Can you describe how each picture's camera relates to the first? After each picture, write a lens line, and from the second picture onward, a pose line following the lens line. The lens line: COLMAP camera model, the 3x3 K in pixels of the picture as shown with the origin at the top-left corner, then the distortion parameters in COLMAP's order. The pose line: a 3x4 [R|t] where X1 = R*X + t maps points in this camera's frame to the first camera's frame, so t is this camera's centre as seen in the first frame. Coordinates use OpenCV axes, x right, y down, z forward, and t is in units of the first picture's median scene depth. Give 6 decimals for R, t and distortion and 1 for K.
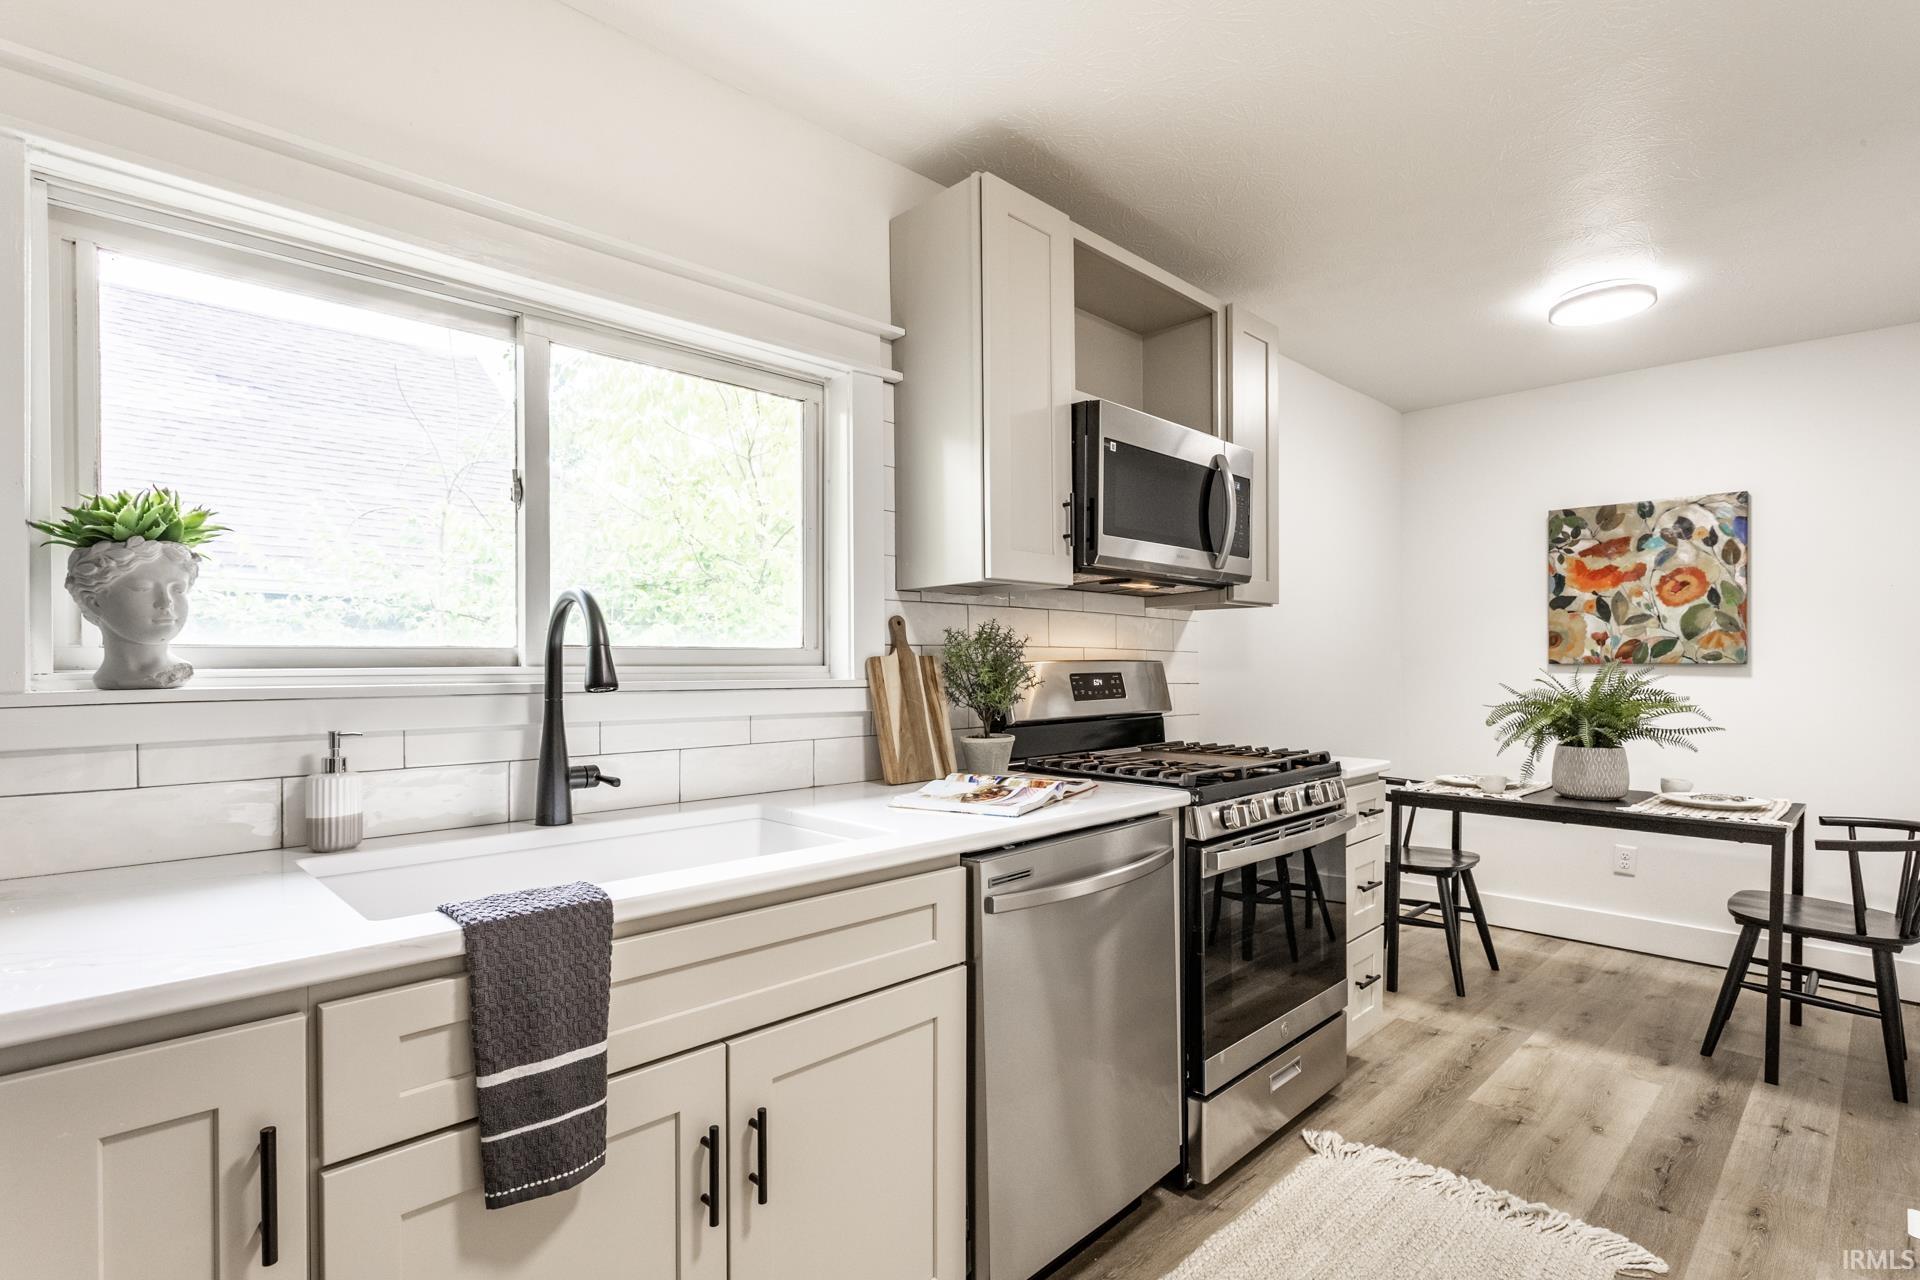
lens RADIAL K [[906.9, 0, 1006.3], [0, 906.9, 673.1], [0, 0, 1]] dist [-0.016571, 0.005244]
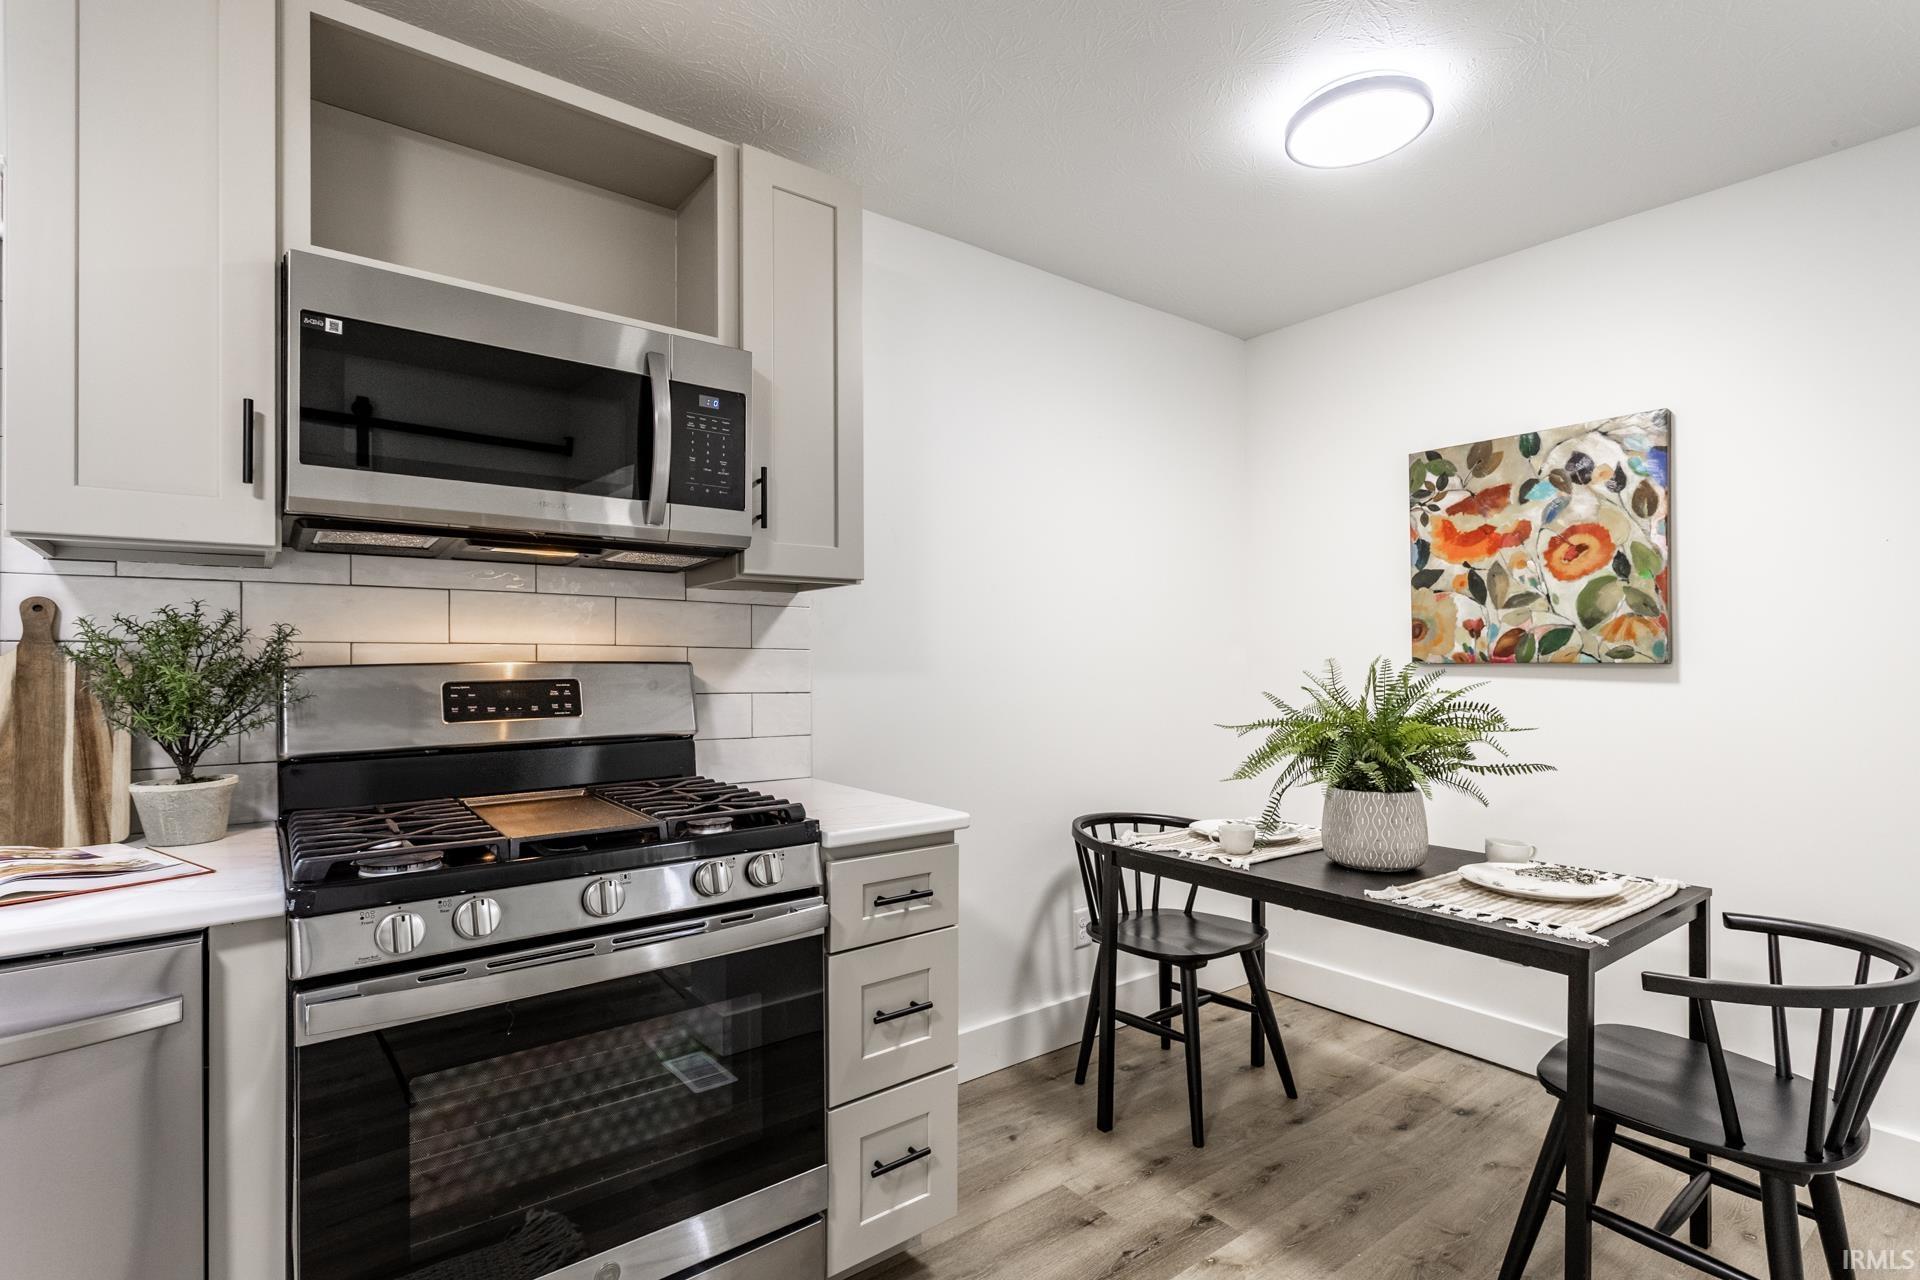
lens RADIAL K [[906.9, 0, 965.4], [0, 906.9, 653.6], [0, 0, 1]] dist [-0.016571, 0.005244]
pose [[0.991712, -0.003010, -0.128444, 0.620447], [0.000640, 0.999829, -0.018487, -0.008884], [0.128477, 0.018252, 0.991544, 0.423332]]
